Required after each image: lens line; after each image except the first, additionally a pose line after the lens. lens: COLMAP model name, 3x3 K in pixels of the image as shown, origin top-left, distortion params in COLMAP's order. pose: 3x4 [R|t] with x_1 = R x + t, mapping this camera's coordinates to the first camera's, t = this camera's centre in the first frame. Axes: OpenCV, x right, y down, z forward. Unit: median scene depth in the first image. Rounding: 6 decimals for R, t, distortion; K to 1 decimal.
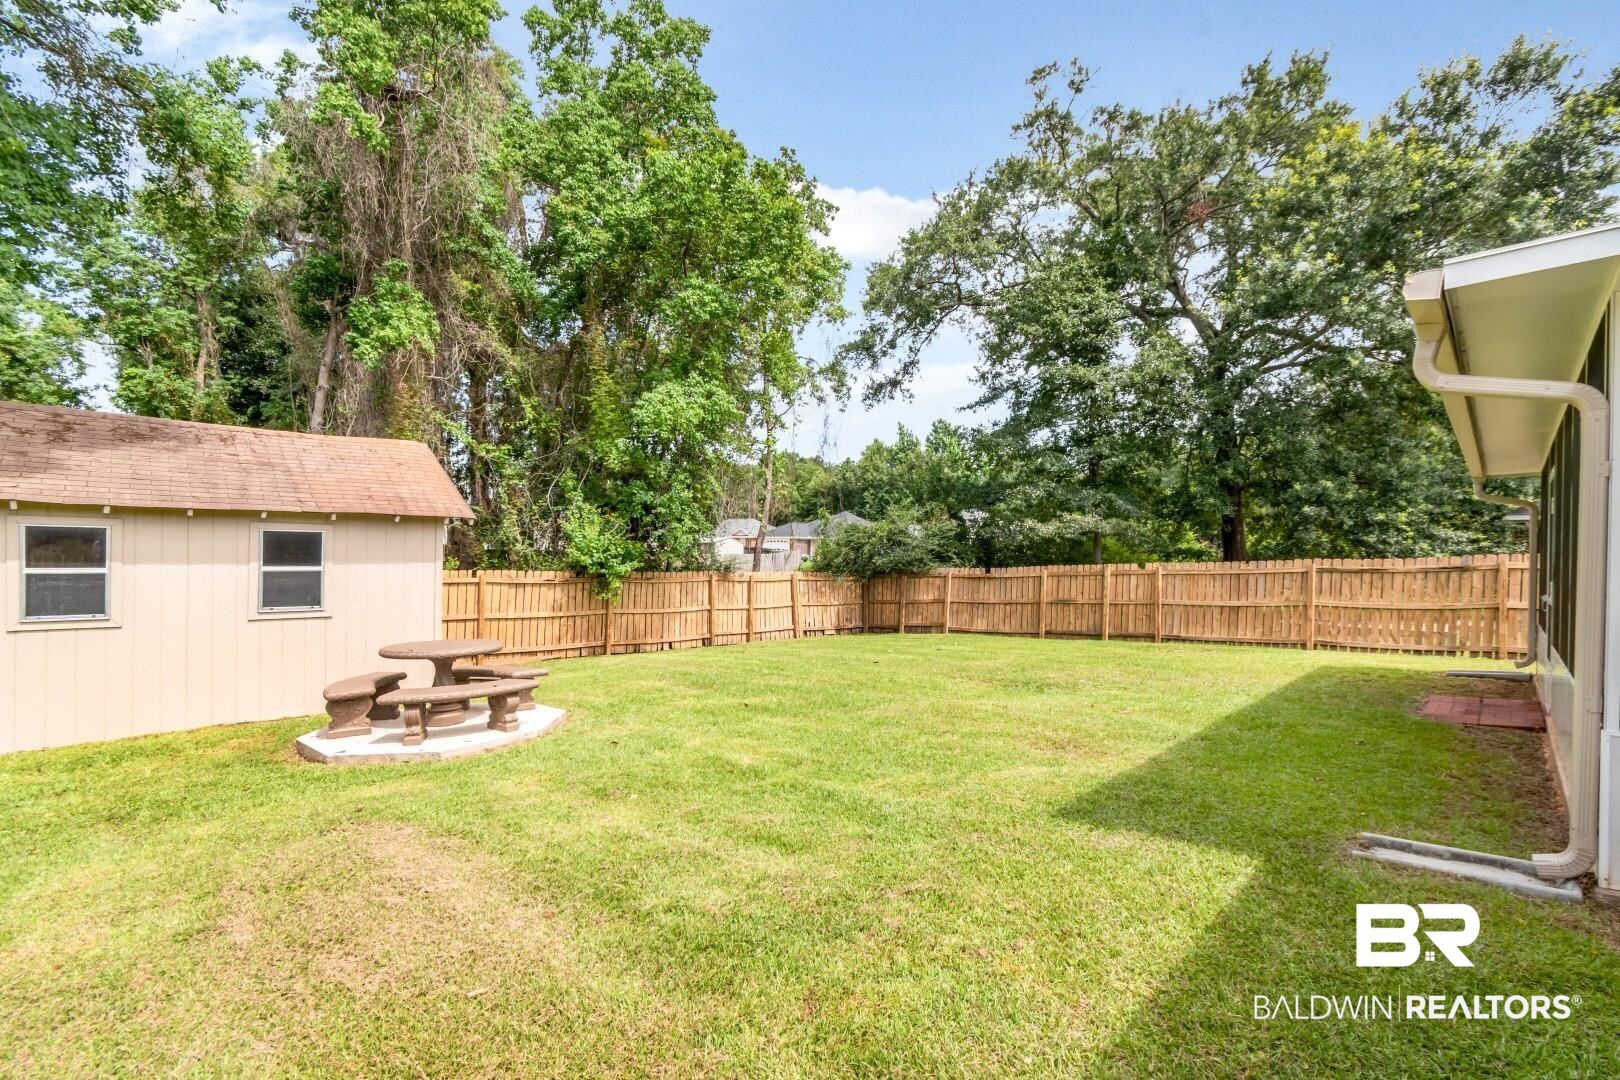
lens RADIAL K [[752.0, 0, 812.5], [0, 752.0, 578.4], [0, 0, 1]] dist [0.001050, 0.000072]
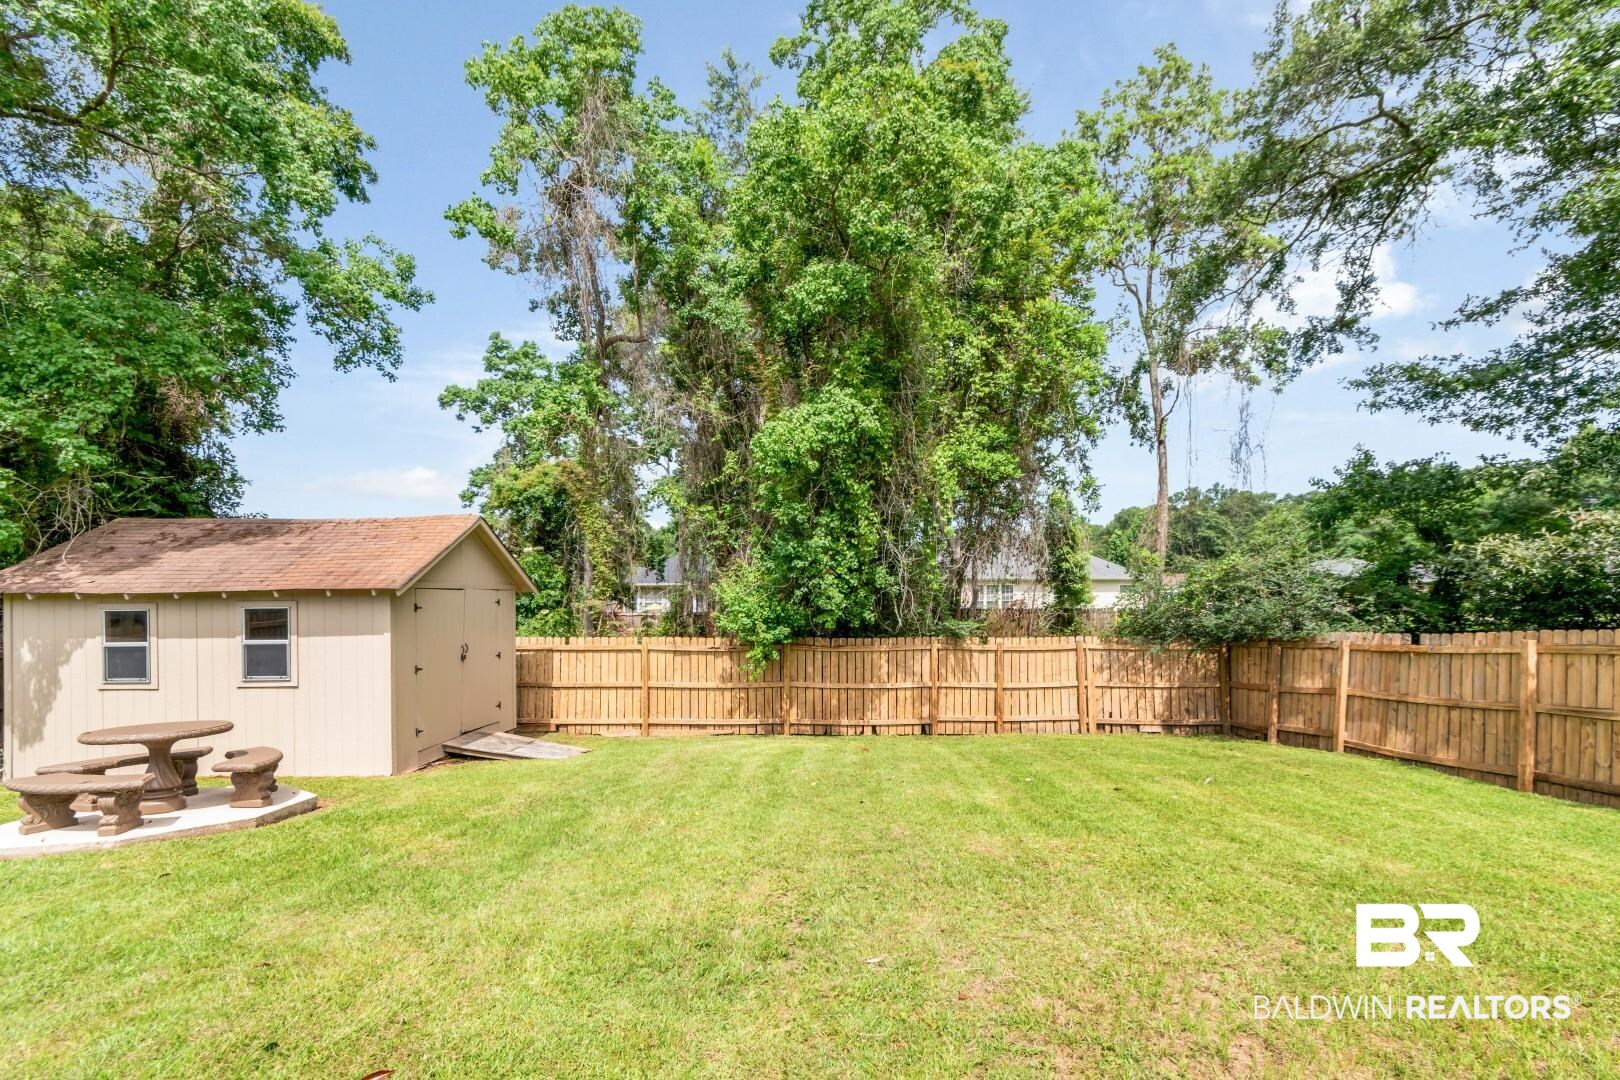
lens RADIAL K [[750.4, 0, 819.7], [0, 750.4, 612.5], [0, 0, 1]] dist [0.000367, -0.000246]
pose [[0.709939, -0.015647, -0.704089, 0.358072], [-0.003555, 0.999661, -0.025800, -0.016148], [0.704254, 0.020820, 0.709643, 0.415794]]
